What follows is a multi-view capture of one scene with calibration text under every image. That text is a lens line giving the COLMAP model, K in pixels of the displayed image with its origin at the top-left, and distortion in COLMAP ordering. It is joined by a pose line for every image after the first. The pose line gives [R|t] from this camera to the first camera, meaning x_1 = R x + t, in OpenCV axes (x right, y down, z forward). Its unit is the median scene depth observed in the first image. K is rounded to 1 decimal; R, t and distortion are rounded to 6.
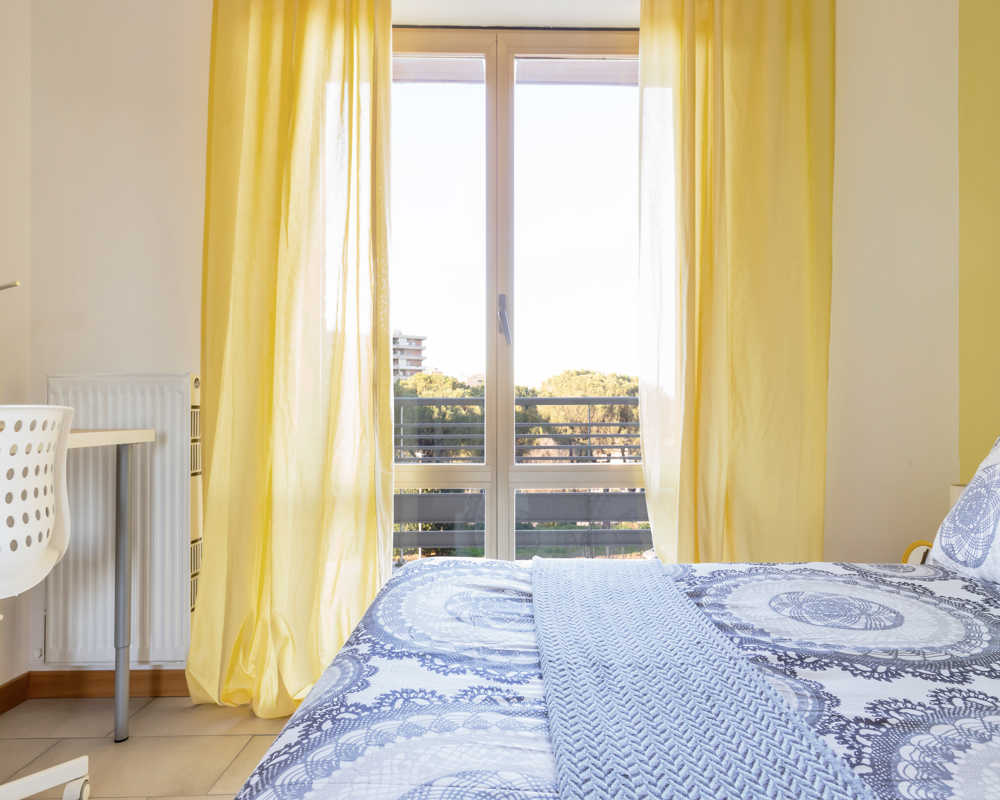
lens RADIAL K [[594.9, 0, 523.1], [0, 594.9, 401.8], [0, 0, 1]] dist [0.005145, 0.000320]
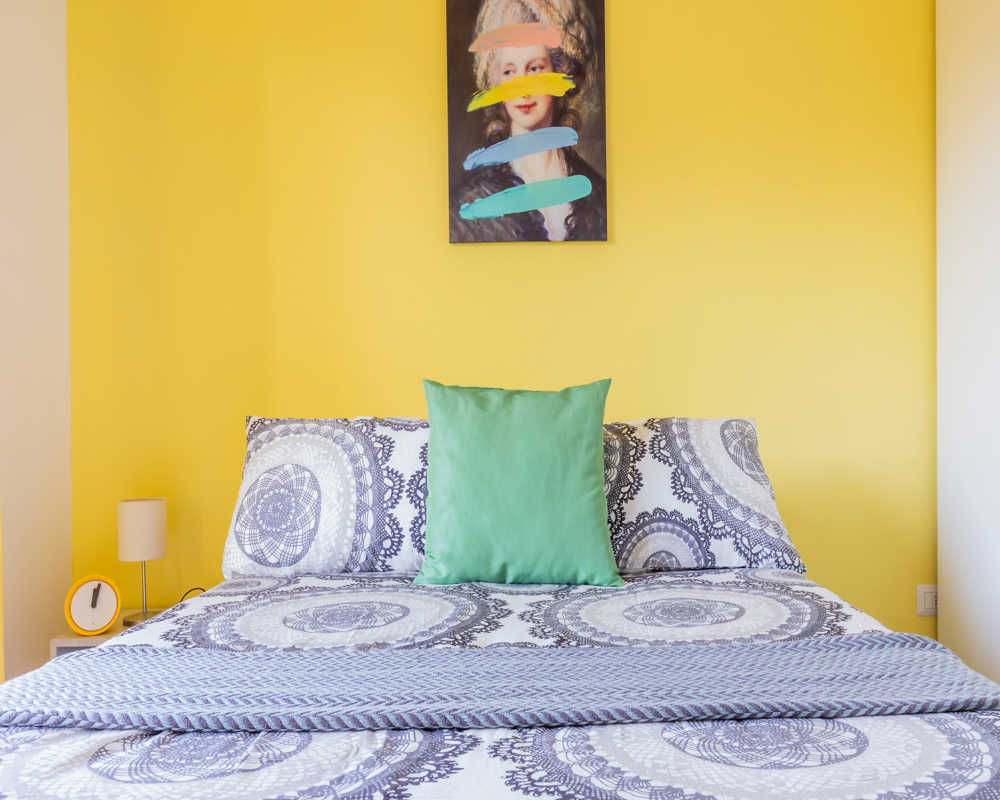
lens RADIAL K [[857.5, 0, 555.4], [0, 857.5, 402.1], [0, 0, 1]] dist [-0.000323, 0.000493]
pose [[-0.000239, 0.013753, 0.999905, -0.772452], [-0.007068, 0.999880, -0.013755, 0.013464], [-0.999975, -0.007071, -0.000141, 0.574816]]
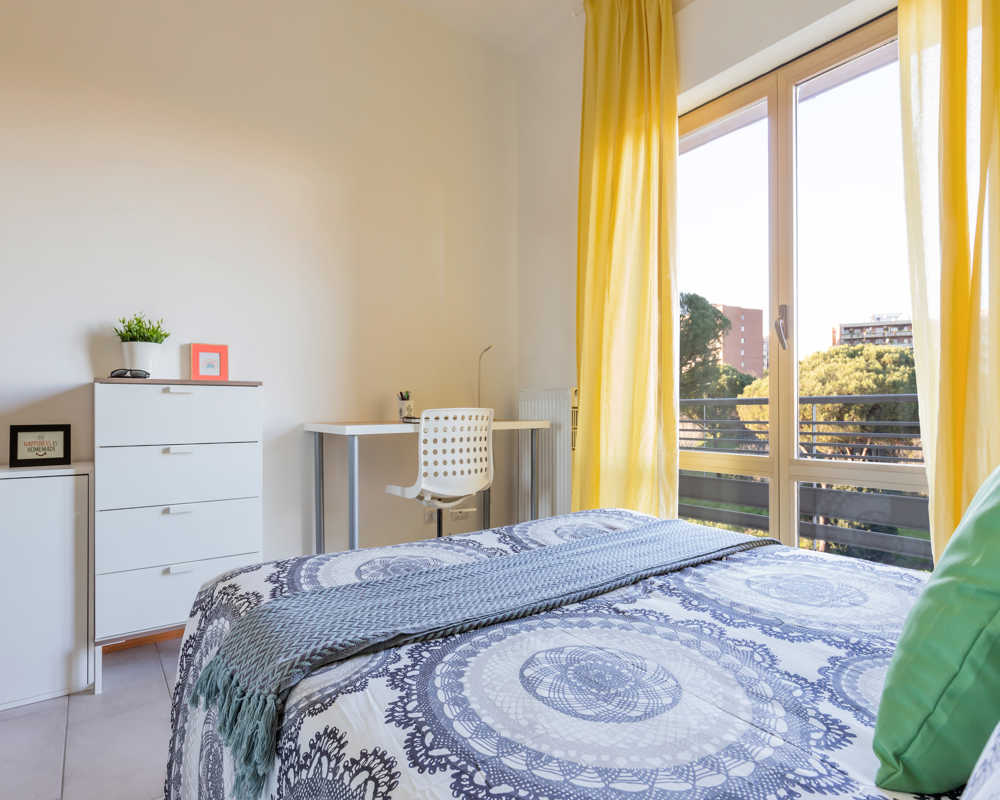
lens RADIAL K [[545.0, 0, 500.0], [0, 545.0, 400.0], [0, 0, 1]] dist [-0.002955, -0.000850]
pose [[0.583910, -0.016798, -0.811645, 0.886804], [0.016001, 0.999830, -0.009181, -0.002669], [0.811661, -0.007626, 0.584079, -0.041810]]
